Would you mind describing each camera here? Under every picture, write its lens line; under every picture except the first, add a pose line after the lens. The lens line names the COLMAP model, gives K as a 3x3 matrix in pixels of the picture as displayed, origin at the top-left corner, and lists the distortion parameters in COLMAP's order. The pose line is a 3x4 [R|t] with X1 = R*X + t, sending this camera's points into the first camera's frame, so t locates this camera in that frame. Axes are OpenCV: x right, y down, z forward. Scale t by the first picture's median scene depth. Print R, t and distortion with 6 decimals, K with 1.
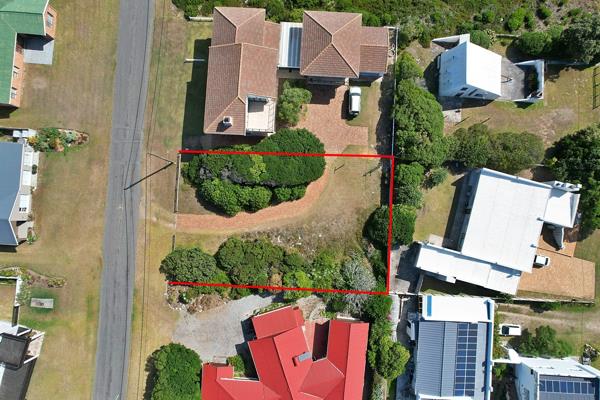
lens RADIAL K [[385.8, 0, 301.2], [0, 385.8, 195.4], [0, 0, 1]] dist [-0.082469, 0.074050]
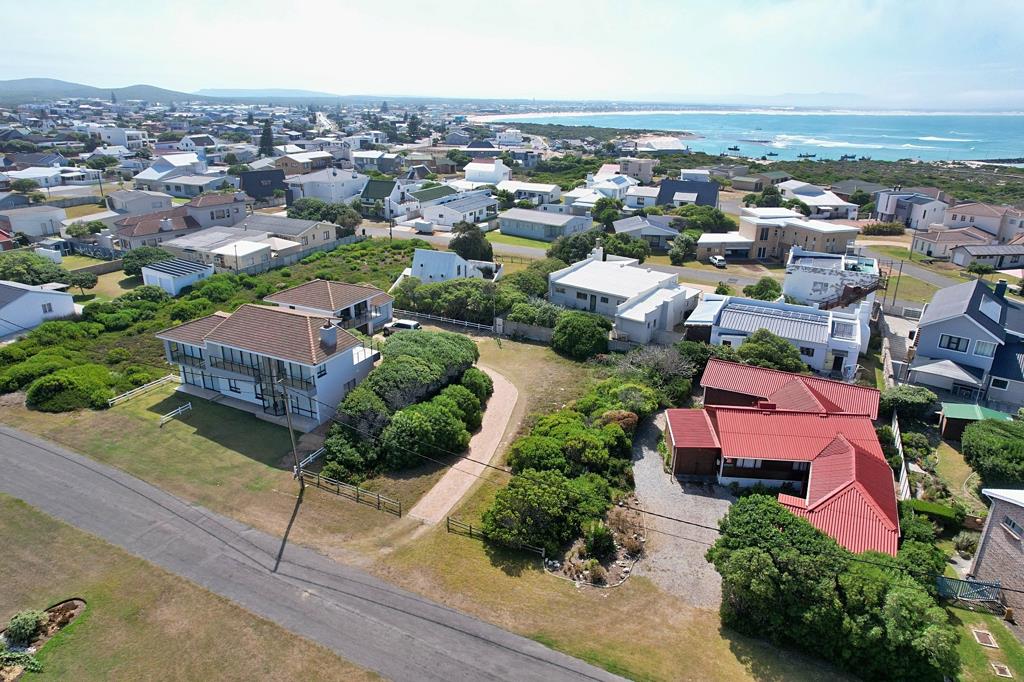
lens RADIAL K [[658.5, 0, 514.0], [0, 658.5, 333.2], [0, 0, 1]] dist [-0.082469, 0.074050]
pose [[0.387610, -0.315547, 0.866134, -0.851833], [0.920579, 0.181300, -0.345925, 0.377951], [-0.047874, 0.931429, 0.360760, 0.548656]]
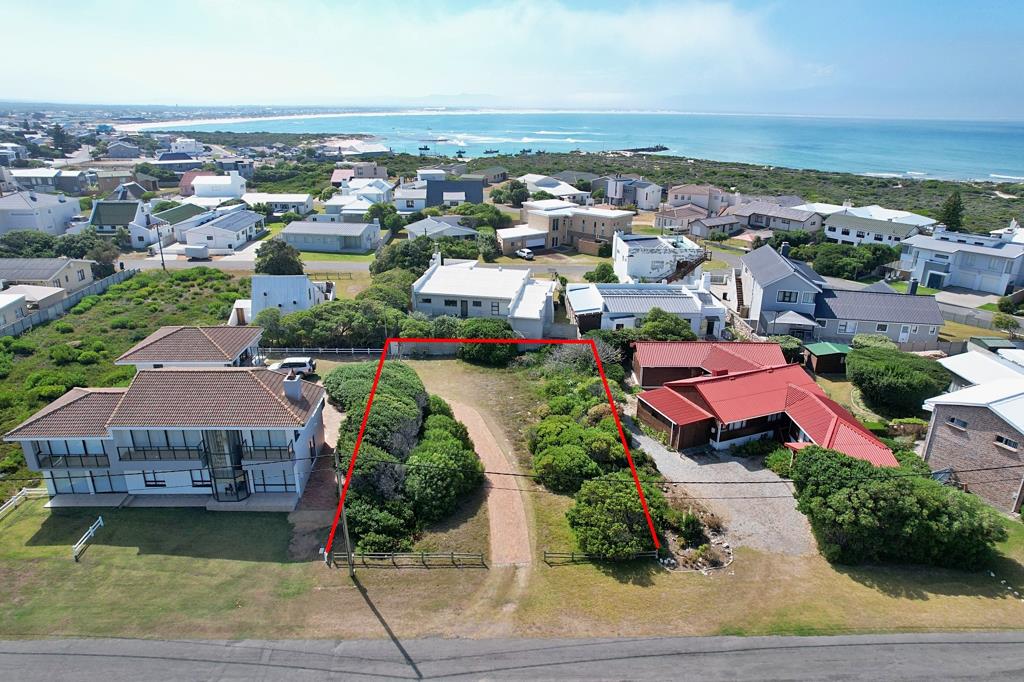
lens RADIAL K [[658.5, 0, 514.0], [0, 658.5, 333.2], [0, 0, 1]] dist [-0.082469, 0.074050]
pose [[-0.096558, -0.336438, 0.936742, -0.864031], [0.993824, 0.019110, 0.109306, -0.003504], [-0.054676, 0.941512, 0.332515, 0.572466]]
